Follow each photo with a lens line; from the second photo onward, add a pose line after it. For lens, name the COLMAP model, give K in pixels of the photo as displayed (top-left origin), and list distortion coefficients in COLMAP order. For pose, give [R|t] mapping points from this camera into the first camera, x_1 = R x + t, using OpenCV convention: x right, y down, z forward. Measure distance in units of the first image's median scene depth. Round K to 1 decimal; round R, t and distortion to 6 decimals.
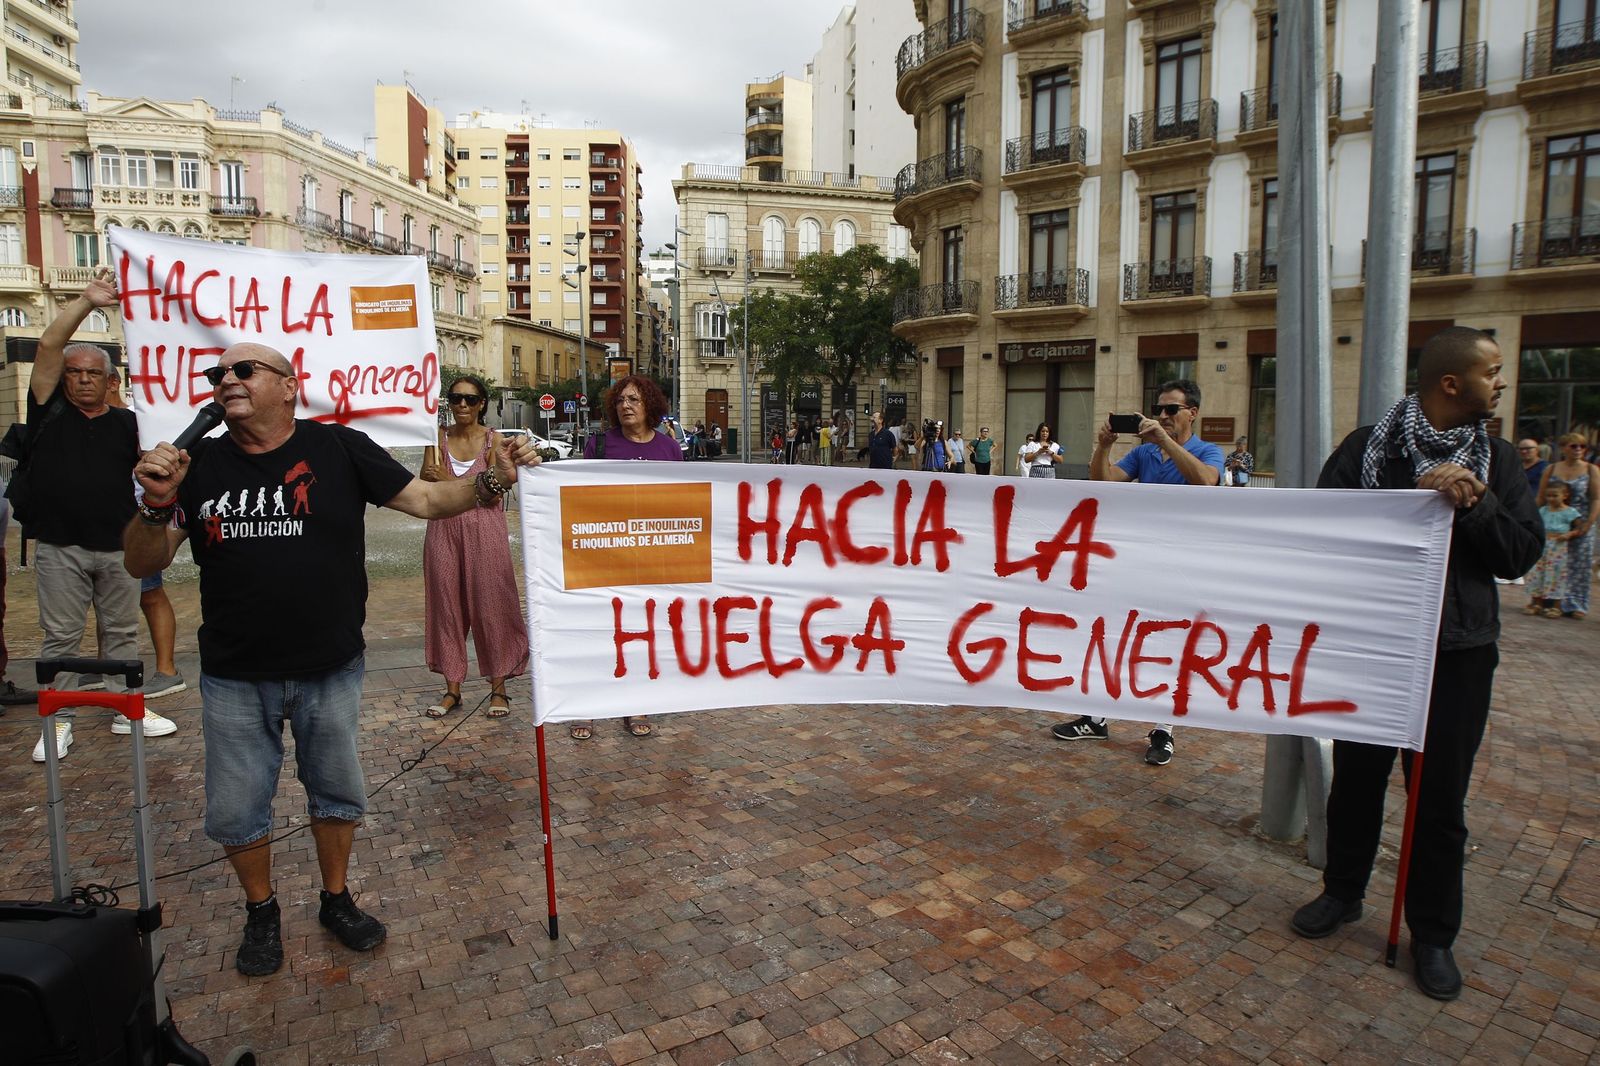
lens RADIAL K [[949.3, 0, 799.1], [0, 949.3, 527.9], [0, 0, 1]] dist [-0.056330, 0.025912]
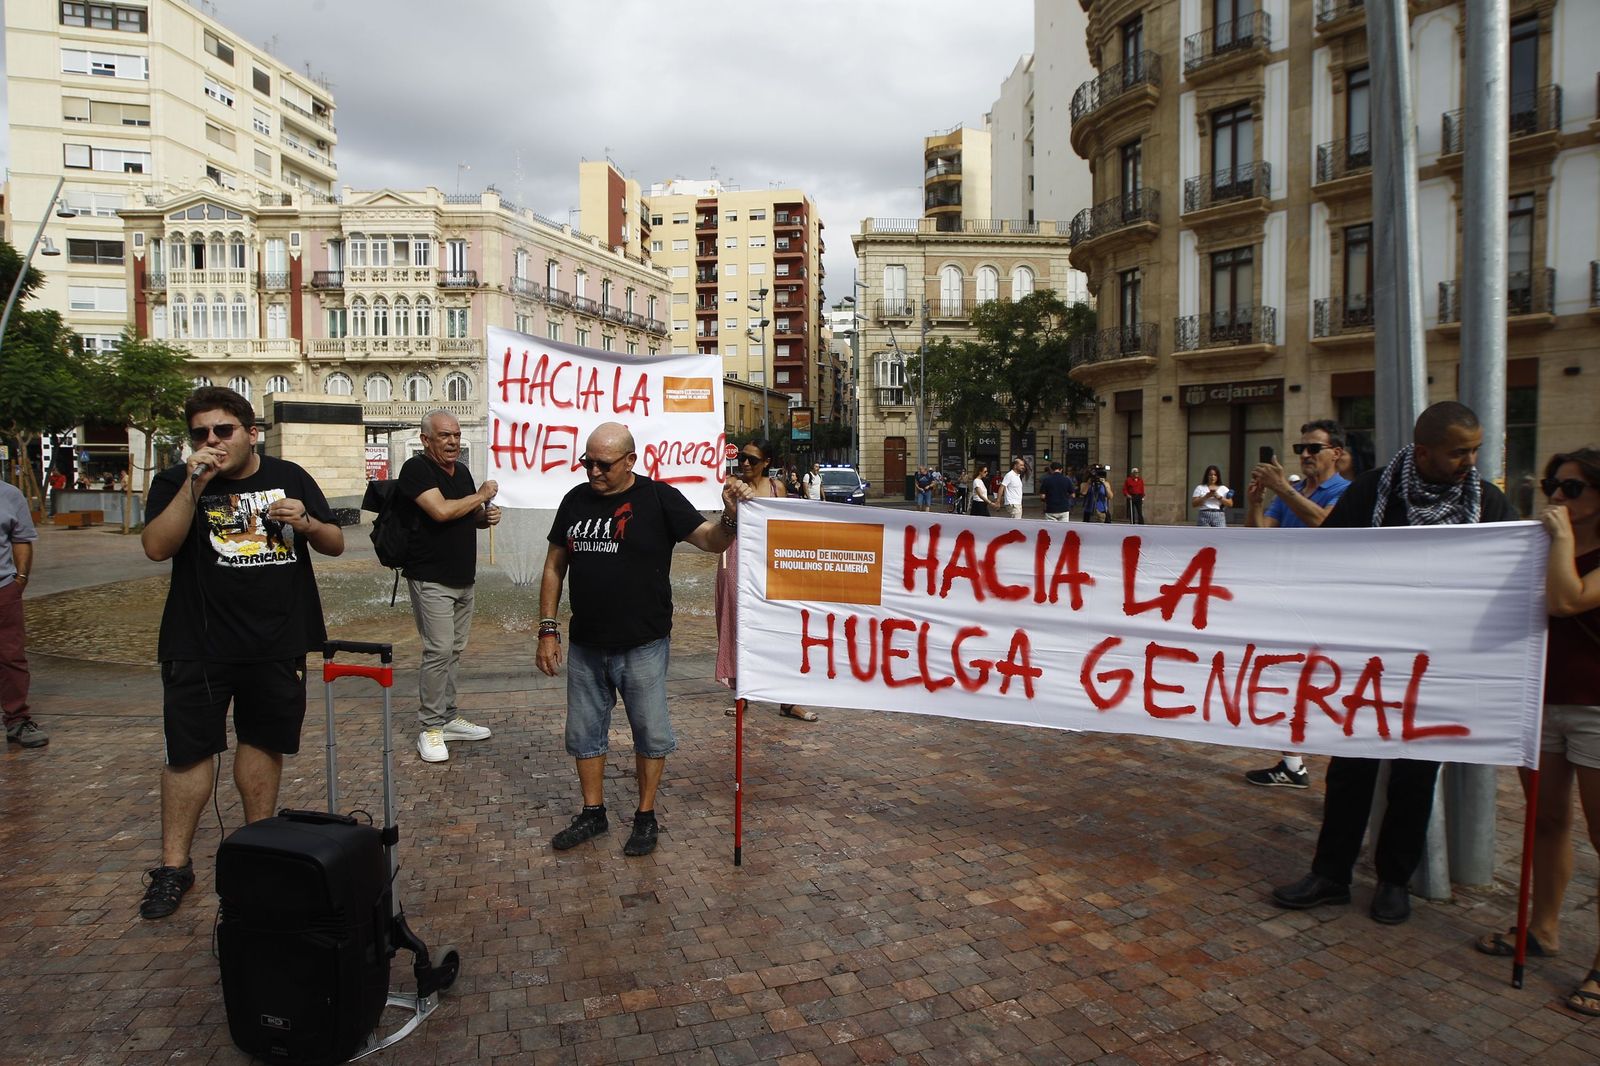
lens RADIAL K [[949.3, 0, 800.5], [0, 949.3, 531.9], [0, 0, 1]] dist [-0.056330, 0.025912]
pose [[0.982073, 0.000865, -0.188499, 0.011004], [-0.009379, 0.998975, -0.044277, 0.002441], [0.188267, 0.045251, 0.981075, -0.018983]]
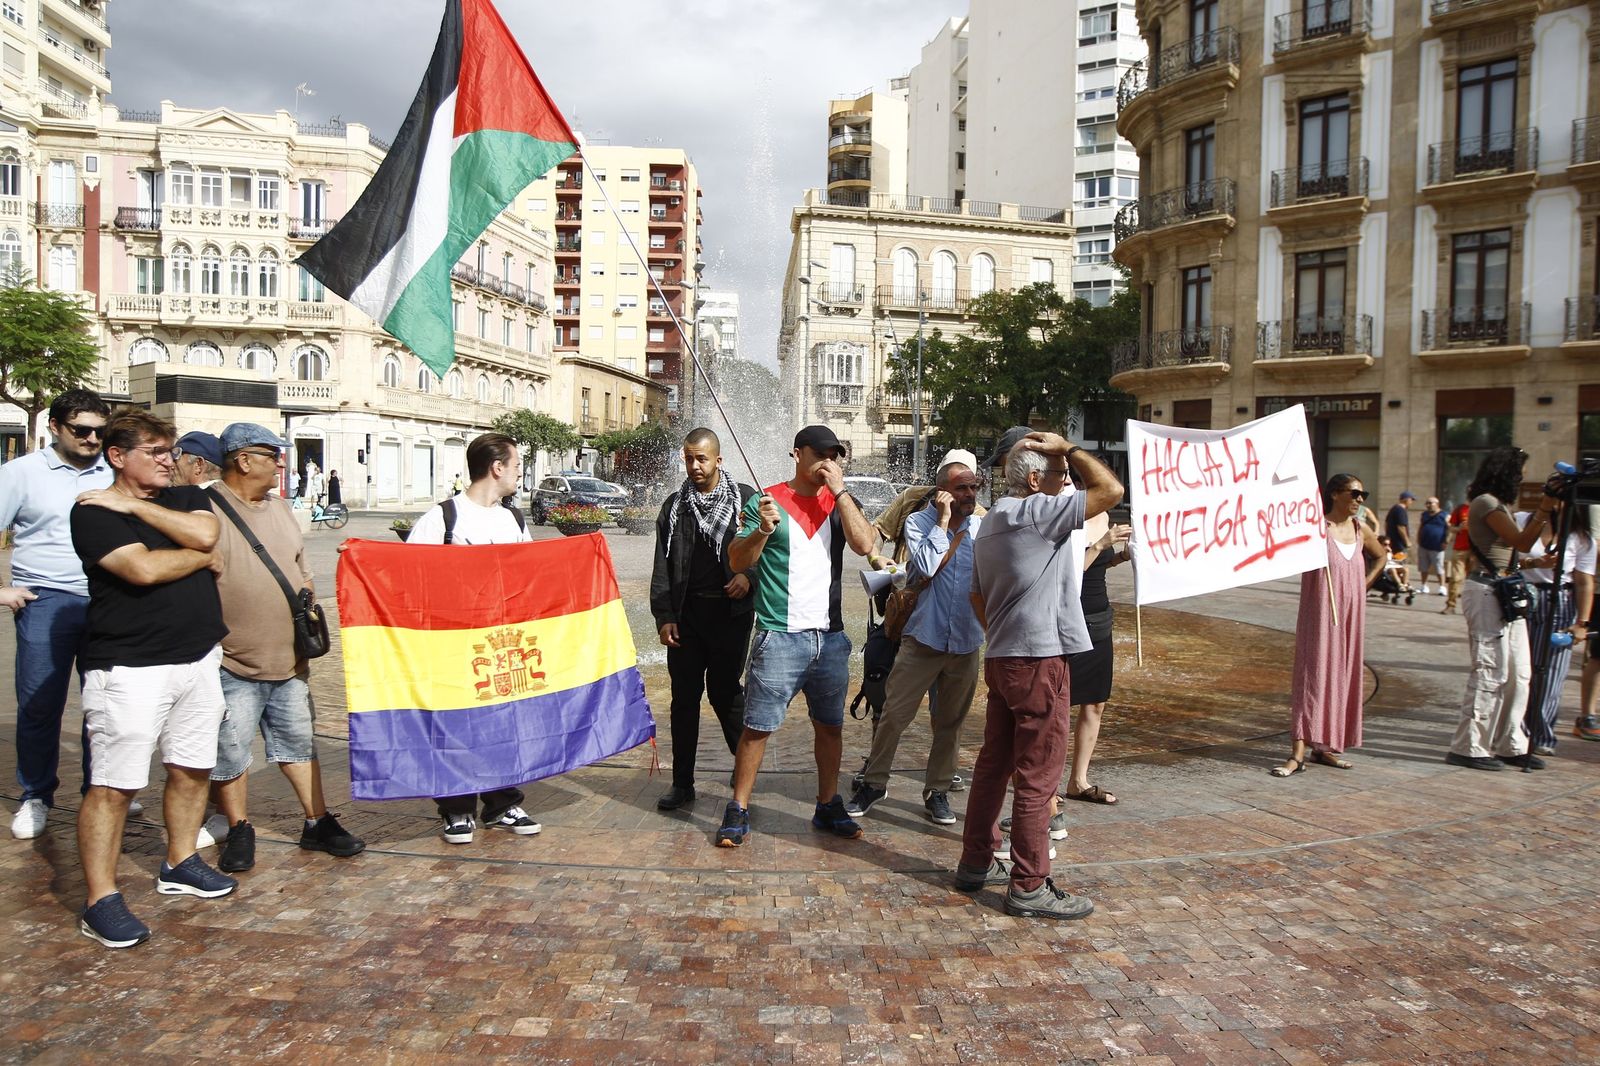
lens RADIAL K [[1080.7, 0, 794.9], [0, 1080.7, 523.6], [0, 0, 1]] dist [-0.034827, 0.022982]
pose [[0.999790, 0.011897, -0.016661, -0.217872], [-0.012954, 0.997814, -0.064797, -0.004865], [0.015854, 0.064999, 0.997759, -0.007284]]
